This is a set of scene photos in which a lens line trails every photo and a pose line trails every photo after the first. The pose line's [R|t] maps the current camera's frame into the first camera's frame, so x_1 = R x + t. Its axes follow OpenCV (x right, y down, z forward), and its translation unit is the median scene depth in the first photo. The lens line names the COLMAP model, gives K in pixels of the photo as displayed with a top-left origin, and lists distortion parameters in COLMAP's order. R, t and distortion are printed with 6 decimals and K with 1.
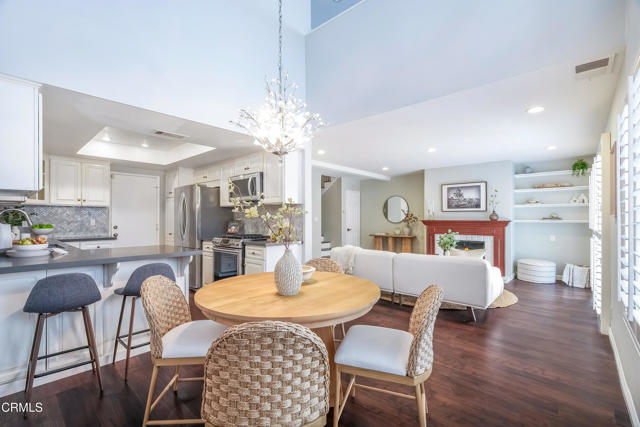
lens RADIAL K [[289.9, 0, 320.5], [0, 289.9, 216.2], [0, 0, 1]] dist [-0.002072, -0.000037]
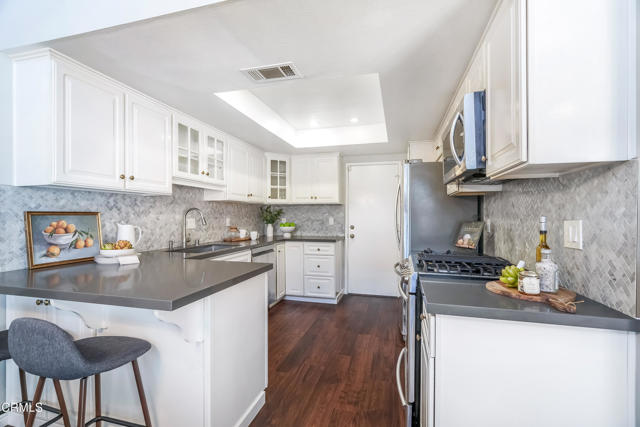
lens RADIAL K [[289.9, 0, 321.2], [0, 289.9, 210.4], [0, 0, 1]] dist [-0.002072, -0.000037]
pose [[0.453886, -0.016386, -0.890909, 0.024216], [0.005320, 0.999863, -0.015680, 0.001279], [0.891044, 0.002377, 0.453911, 0.558273]]
